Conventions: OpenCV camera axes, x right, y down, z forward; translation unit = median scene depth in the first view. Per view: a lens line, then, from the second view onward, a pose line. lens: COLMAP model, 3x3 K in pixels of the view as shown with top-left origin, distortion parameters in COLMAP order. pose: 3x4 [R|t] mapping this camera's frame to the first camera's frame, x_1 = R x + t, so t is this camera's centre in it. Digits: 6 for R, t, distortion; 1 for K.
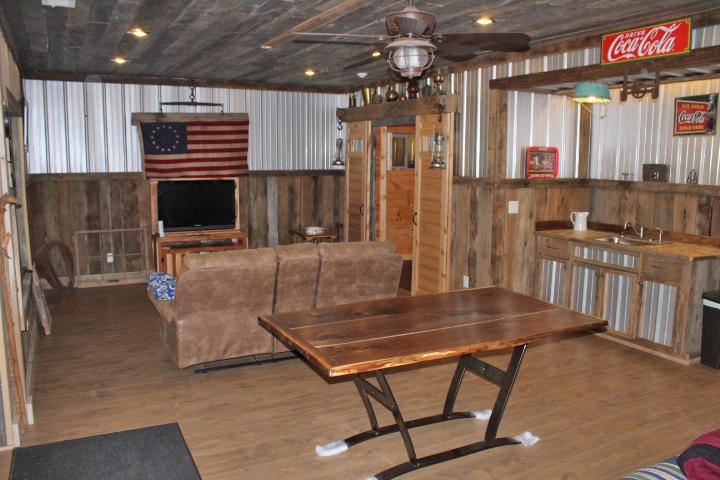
lens RADIAL K [[598.7, 0, 360.0], [0, 598.7, 240.0], [0, 0, 1]] dist [-0.150100, 0.114390]
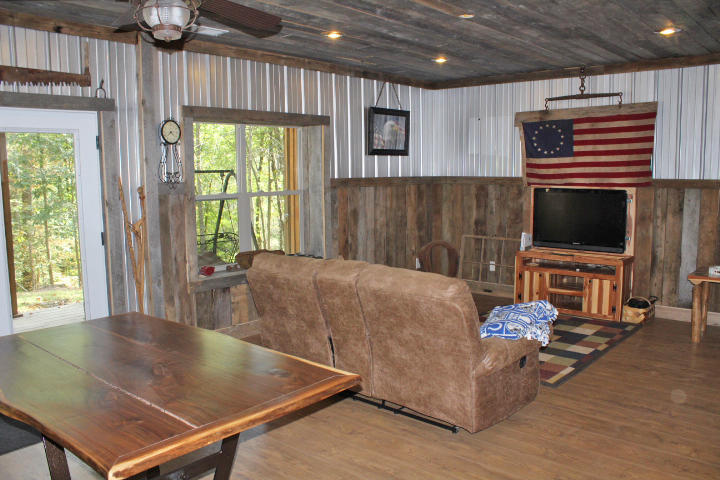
lens RADIAL K [[598.7, 0, 360.0], [0, 598.7, 240.0], [0, 0, 1]] dist [-0.150100, 0.114390]
pose [[0.376355, 0.099003, -0.921171, 0.377625], [-0.122686, 0.990844, 0.056367, -0.039992], [0.918316, 0.091801, 0.385055, 0.420651]]
